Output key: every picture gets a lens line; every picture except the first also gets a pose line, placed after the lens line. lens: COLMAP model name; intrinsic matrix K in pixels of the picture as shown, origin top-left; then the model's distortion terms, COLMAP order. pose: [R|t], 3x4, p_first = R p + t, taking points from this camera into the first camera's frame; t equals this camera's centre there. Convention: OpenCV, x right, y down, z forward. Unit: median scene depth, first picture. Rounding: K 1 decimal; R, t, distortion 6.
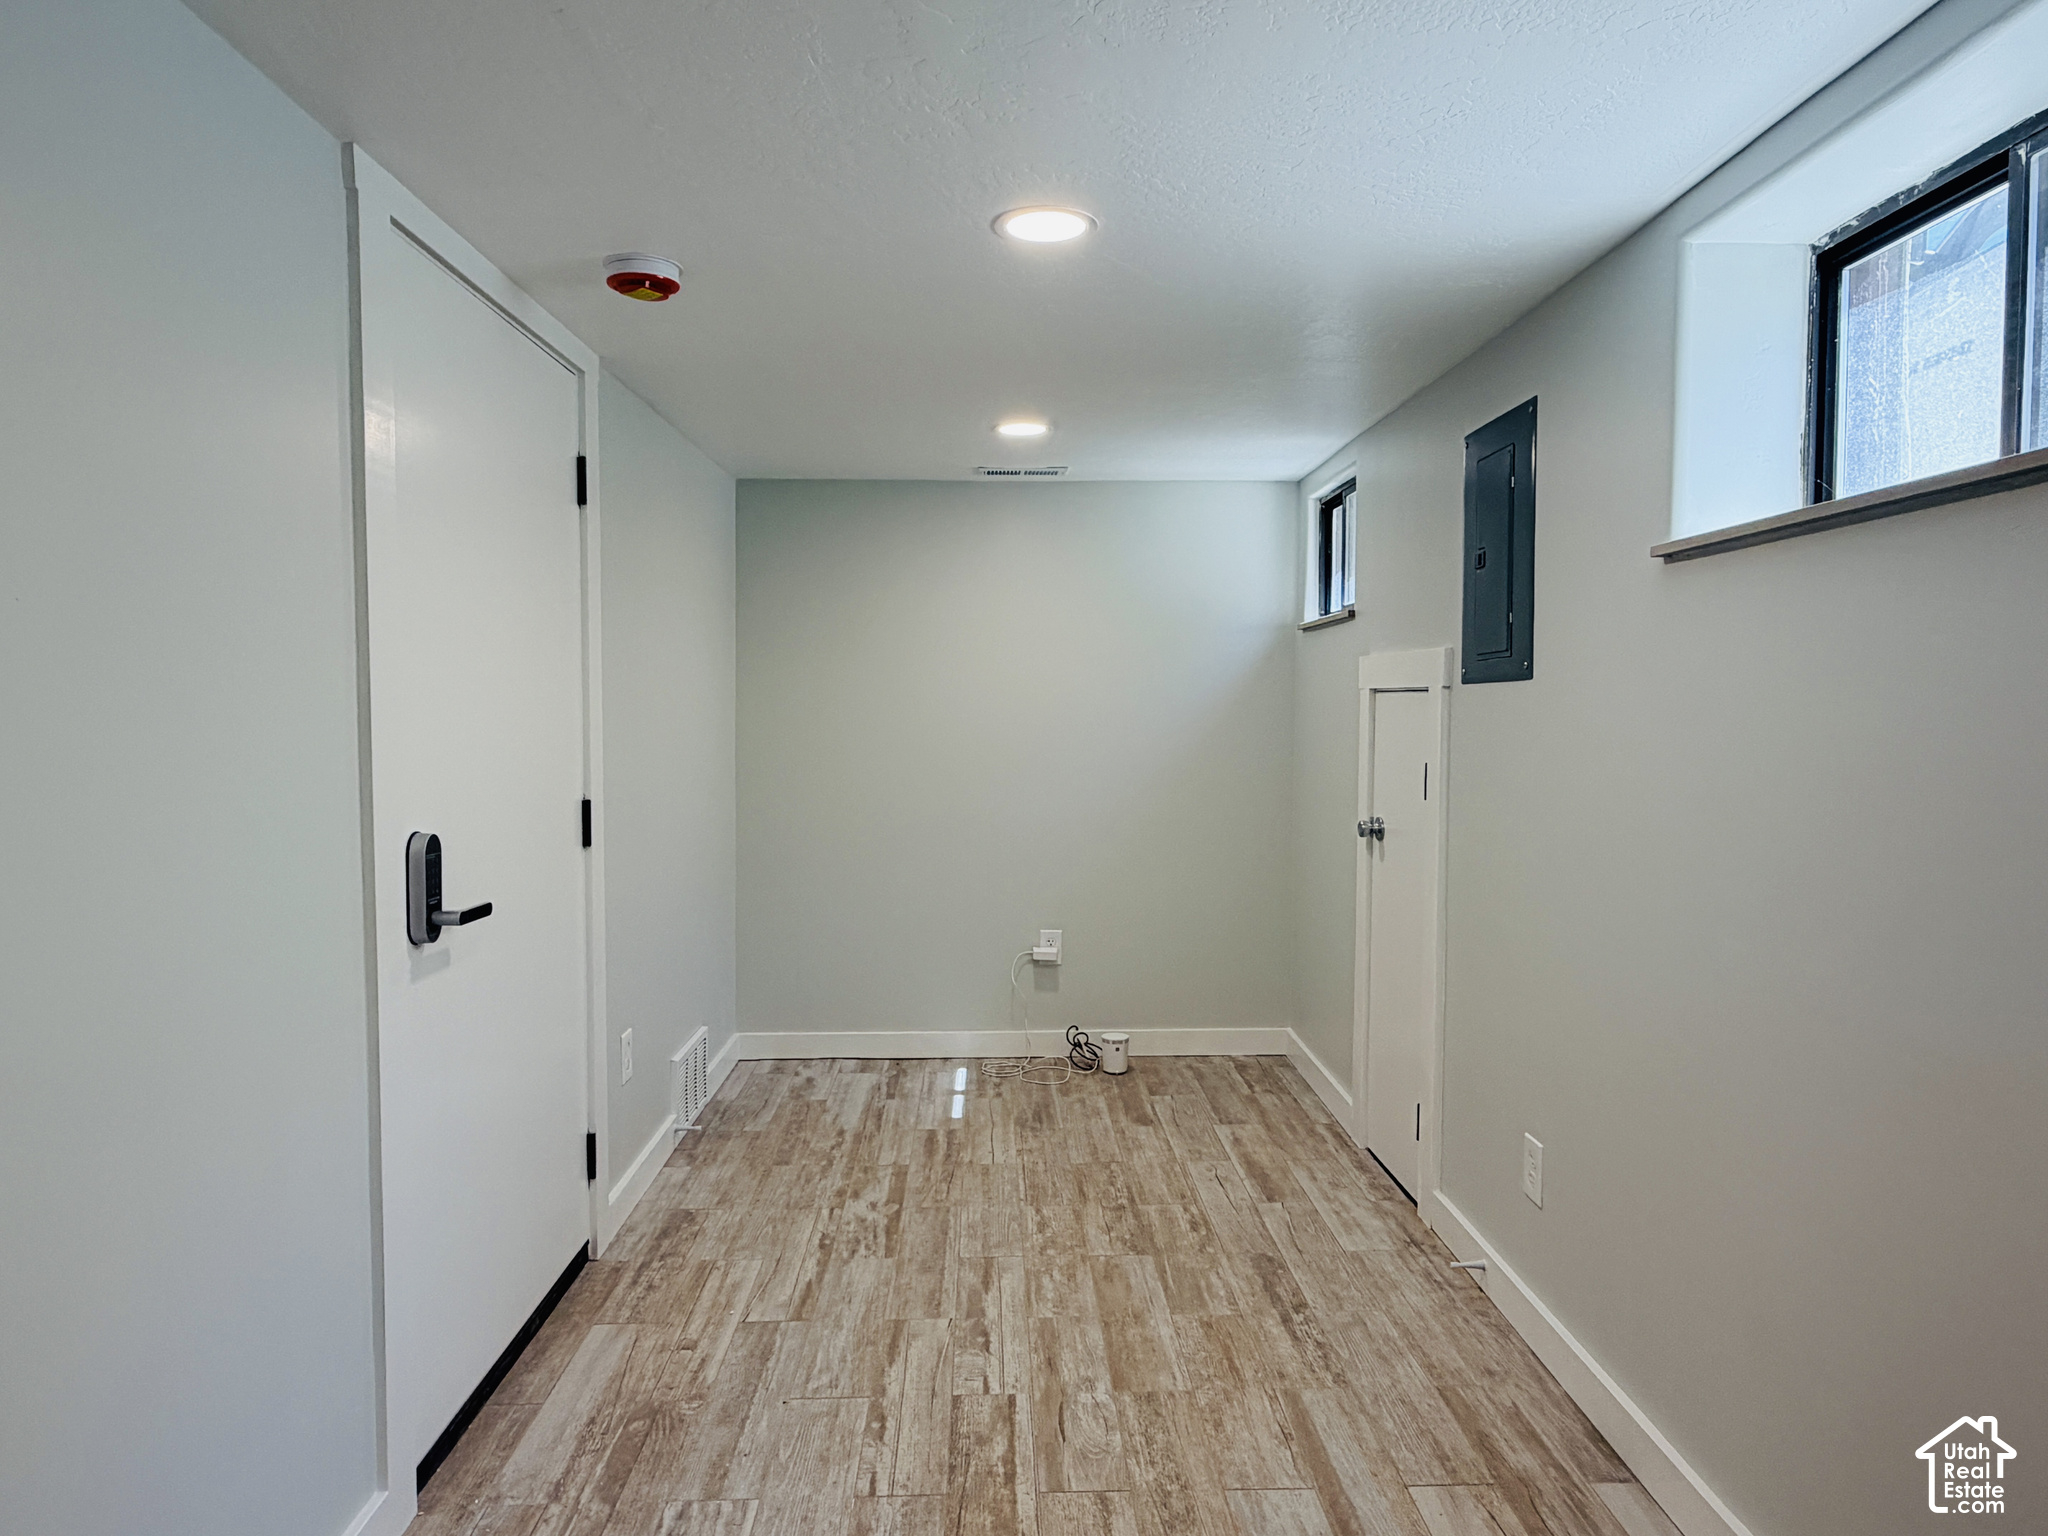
lens RADIAL K [[1305.7, 0, 1020.7], [0, 1305.7, 763.7], [0, 0, 1]] dist [0.004001, 0.001257]
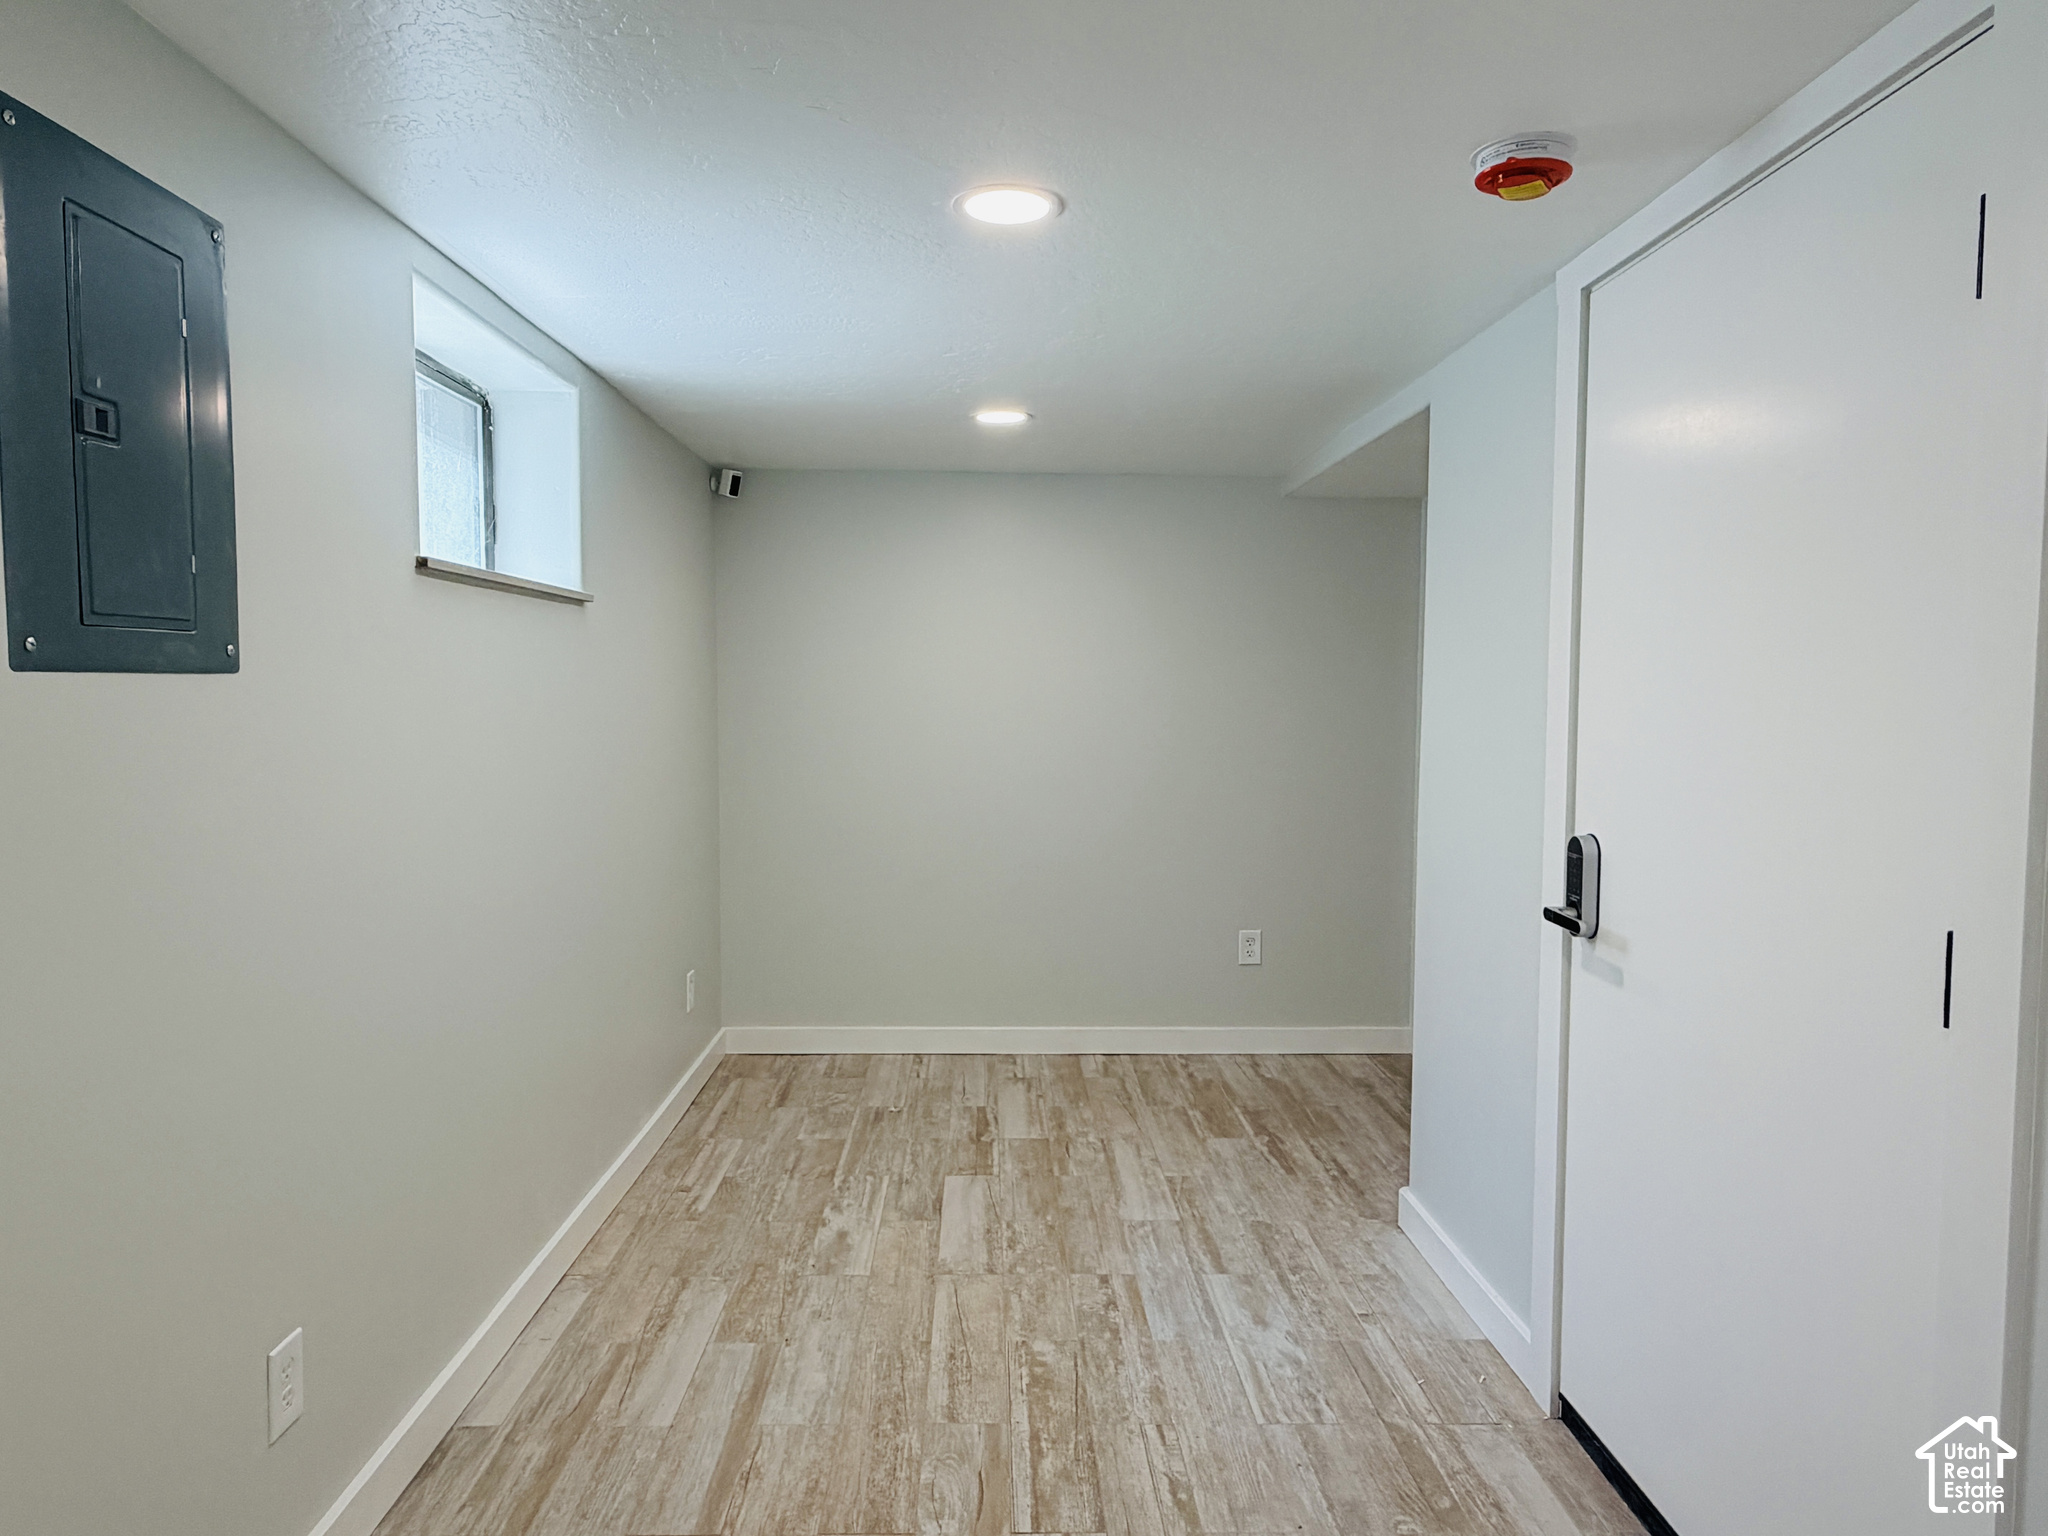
lens RADIAL K [[1305.7, 0, 1020.9], [0, 1305.7, 772.6], [0, 0, 1]] dist [0.004001, 0.001257]
pose [[-0.999976, -0.006120, -0.003368, 0.009702], [-0.006441, 0.994390, 0.105576, -0.101142], [0.002703, 0.105595, -0.994406, 1.929813]]
